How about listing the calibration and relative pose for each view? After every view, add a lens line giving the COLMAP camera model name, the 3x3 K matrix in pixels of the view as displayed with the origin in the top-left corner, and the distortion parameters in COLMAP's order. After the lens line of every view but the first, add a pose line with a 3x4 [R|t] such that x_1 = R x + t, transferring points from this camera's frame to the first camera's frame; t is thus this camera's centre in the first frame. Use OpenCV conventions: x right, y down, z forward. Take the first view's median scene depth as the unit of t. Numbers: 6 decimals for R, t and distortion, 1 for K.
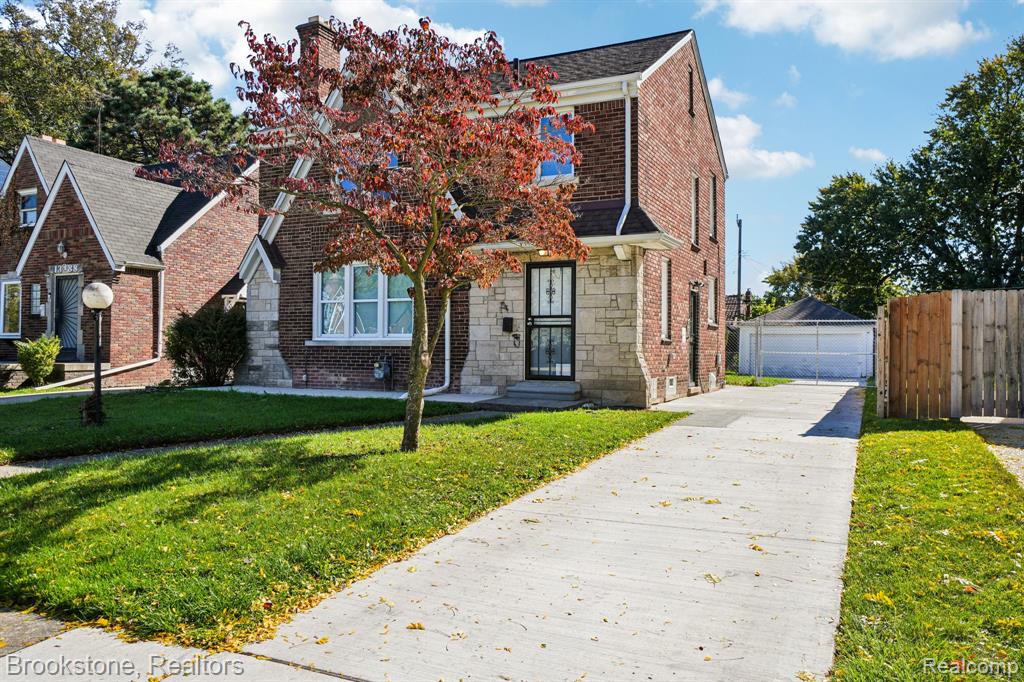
lens RADIAL K [[748.4, 0, 512.1], [0, 748.4, 340.6], [0, 0, 1]] dist [0.003227, -0.004277]
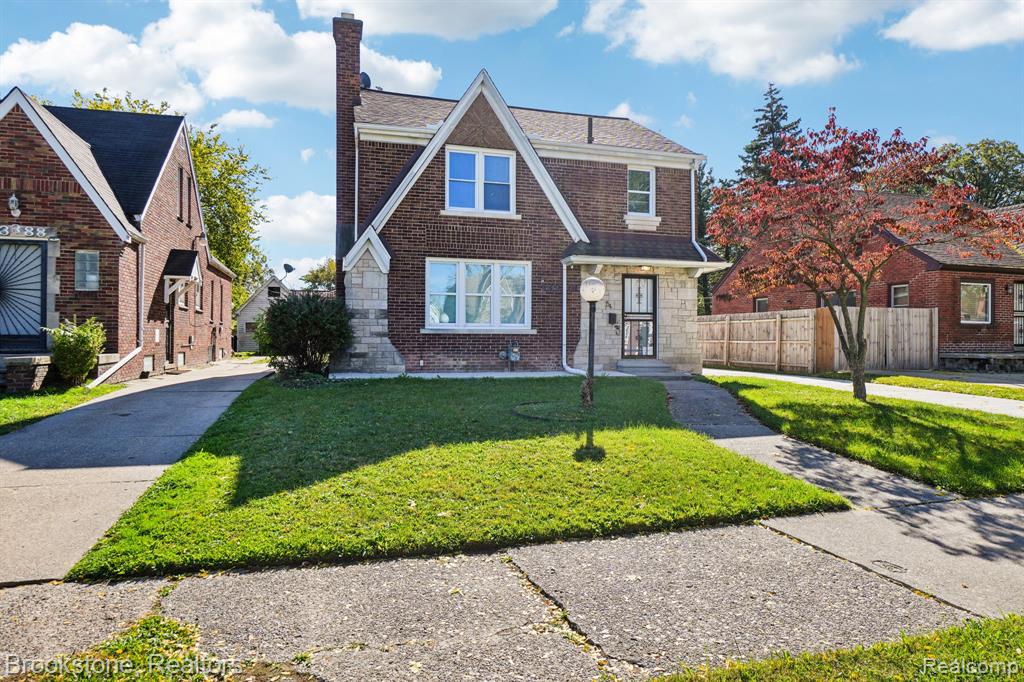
lens RADIAL K [[622.4, 0, 510.6], [0, 622.4, 339.7], [0, 0, 1]] dist [-0.002257, -0.000116]
pose [[0.754045, -0.003606, 0.656812, -0.784804], [-0.006864, 0.999887, 0.013369, 0.003176], [-0.656787, -0.014589, 0.753935, 0.241338]]
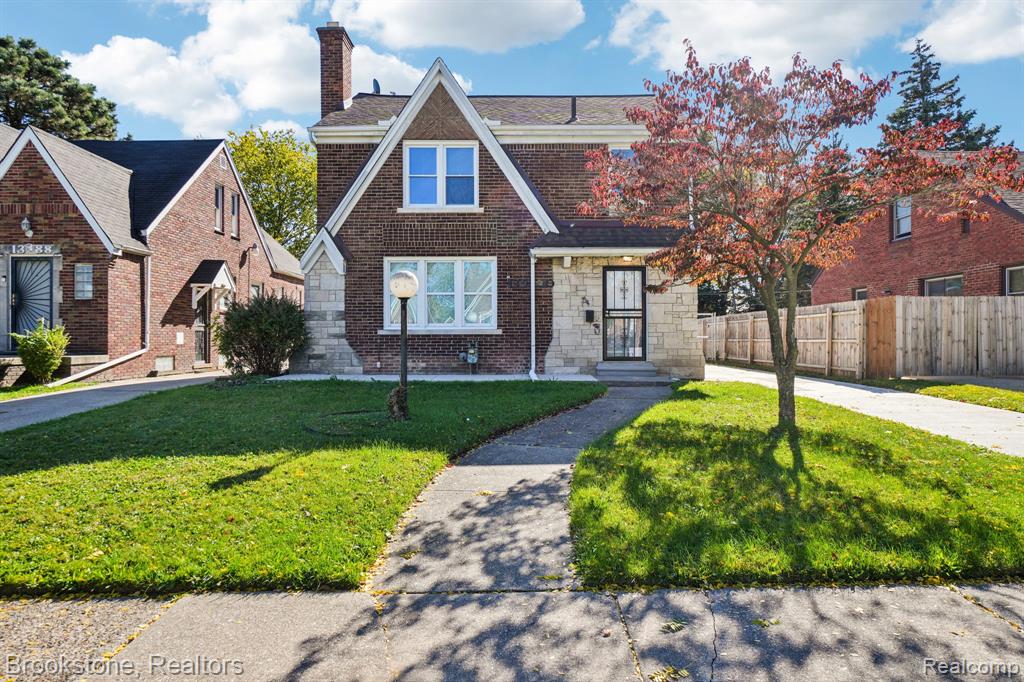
lens RADIAL K [[601.6, 0, 511.2], [0, 601.6, 337.9], [0, 0, 1]] dist [-0.002578, 0.000412]
pose [[0.905388, -0.008070, 0.424508, -0.477406], [0.003007, 0.999916, 0.012596, 0.001424], [-0.424575, -0.010128, 0.905336, 0.148326]]
